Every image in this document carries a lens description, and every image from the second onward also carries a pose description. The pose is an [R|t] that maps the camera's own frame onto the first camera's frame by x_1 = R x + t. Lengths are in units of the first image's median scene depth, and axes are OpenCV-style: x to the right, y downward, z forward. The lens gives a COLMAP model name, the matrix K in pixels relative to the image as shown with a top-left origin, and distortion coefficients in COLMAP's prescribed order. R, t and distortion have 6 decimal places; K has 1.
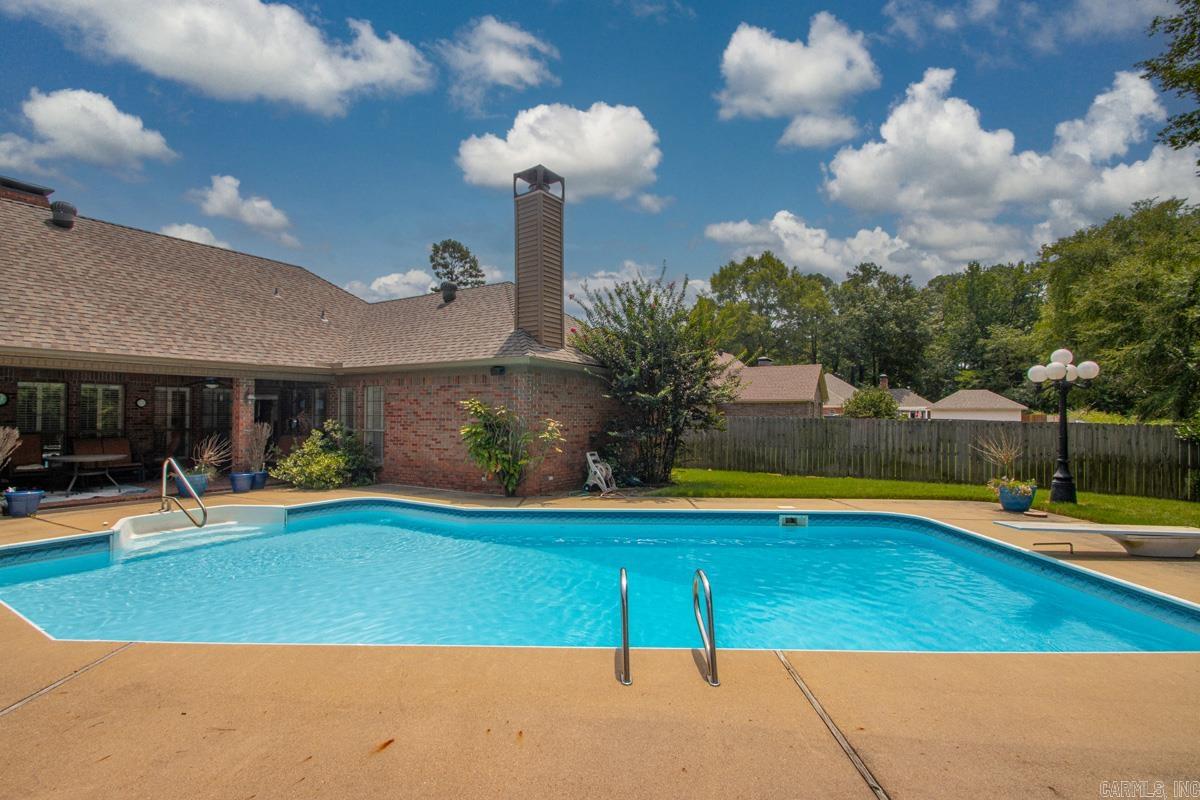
lens RADIAL K [[569.1, 0, 594.0], [0, 569.1, 404.9], [0, 0, 1]] dist [-0.003710, -0.001402]
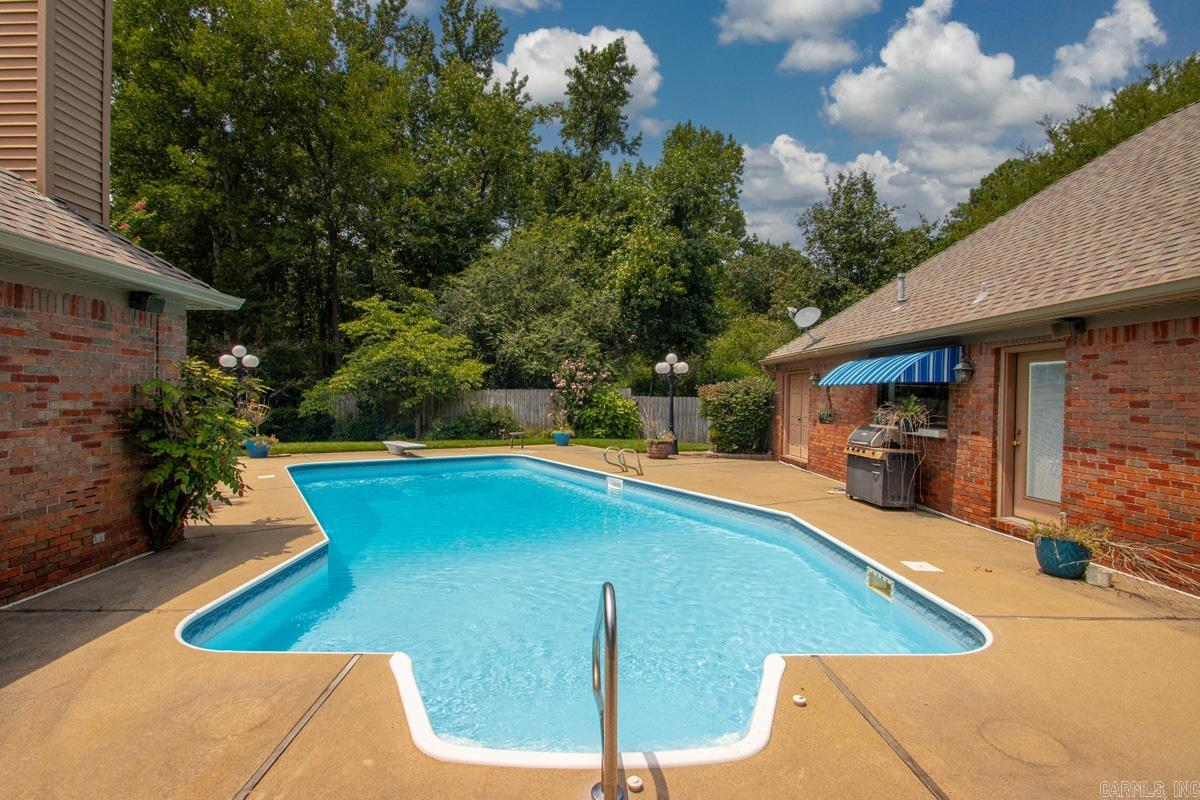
lens RADIAL K [[560.5, 0, 585.1], [0, 560.5, 402.0], [0, 0, 1]] dist [0.023442, -0.021936]
pose [[-0.539532, -0.013555, 0.841856, -0.707749], [-0.017496, 0.999835, 0.004885, 0.014730], [-0.841783, -0.012093, -0.539680, 0.854477]]
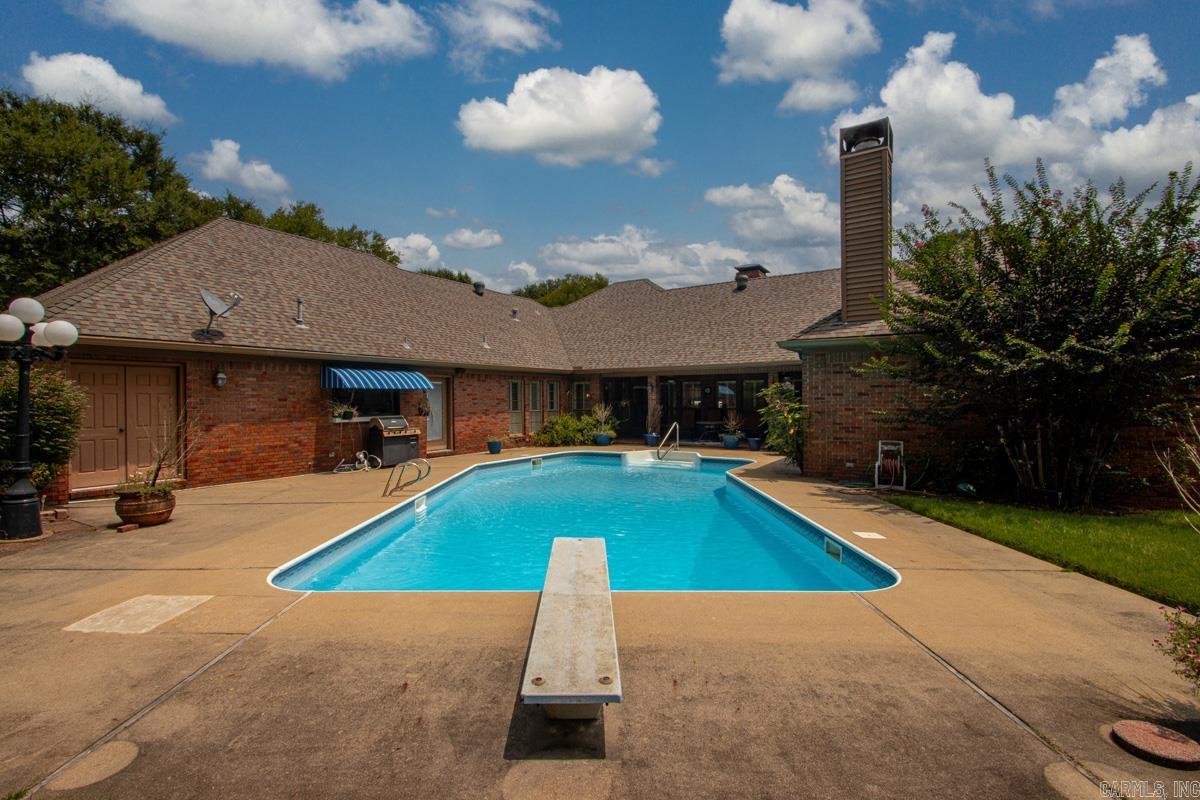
lens RADIAL K [[560.5, 0, 585.1], [0, 560.5, 402.0], [0, 0, 1]] dist [0.023442, -0.021936]
pose [[-0.005821, 0.001112, -0.999982, 0.791872], [0.023025, 0.999734, 0.000978, 0.015213], [0.999718, -0.023019, -0.005845, 0.544002]]
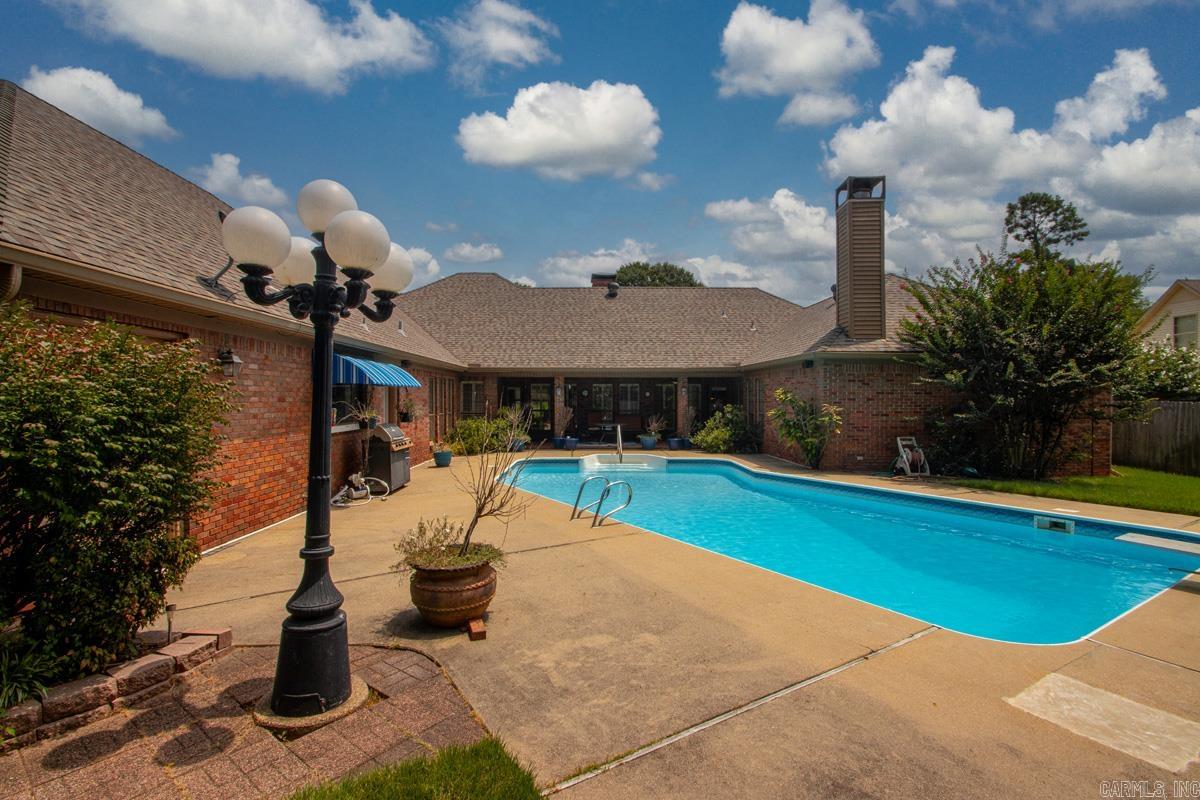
lens RADIAL K [[560.5, 0, 585.1], [0, 560.5, 402.0], [0, 0, 1]] dist [0.023442, -0.021936]
pose [[0.535253, 0.000790, -0.844691, 0.531150], [0.014255, 0.999849, 0.009968, 0.001109], [0.844572, -0.017376, 0.535161, -0.035263]]
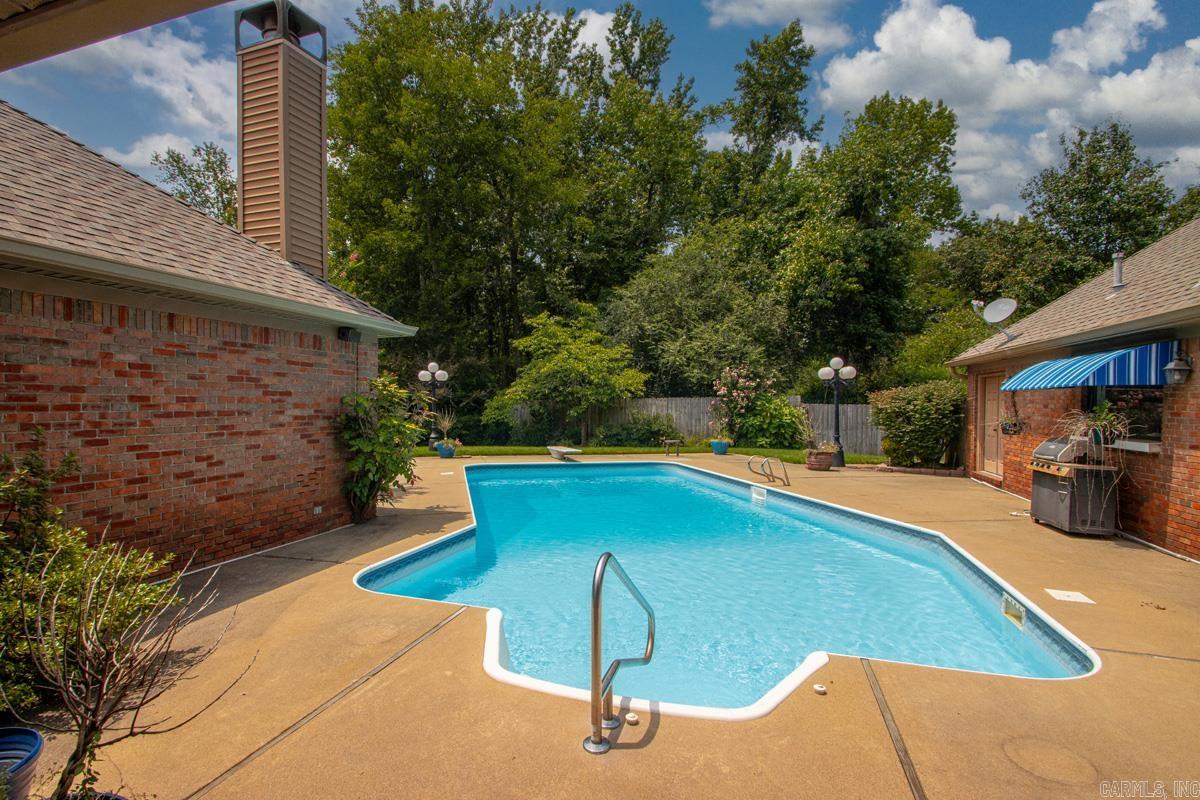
lens RADIAL K [[570.3, 0, 575.0], [0, 570.3, 407.2], [0, 0, 1]] dist [0.028341, -0.022468]
pose [[-0.234994, -0.007386, 0.971969, -0.781887], [-0.013821, 0.999895, 0.004257, 0.014244], [-0.971899, -0.012433, -0.235071, 0.817411]]
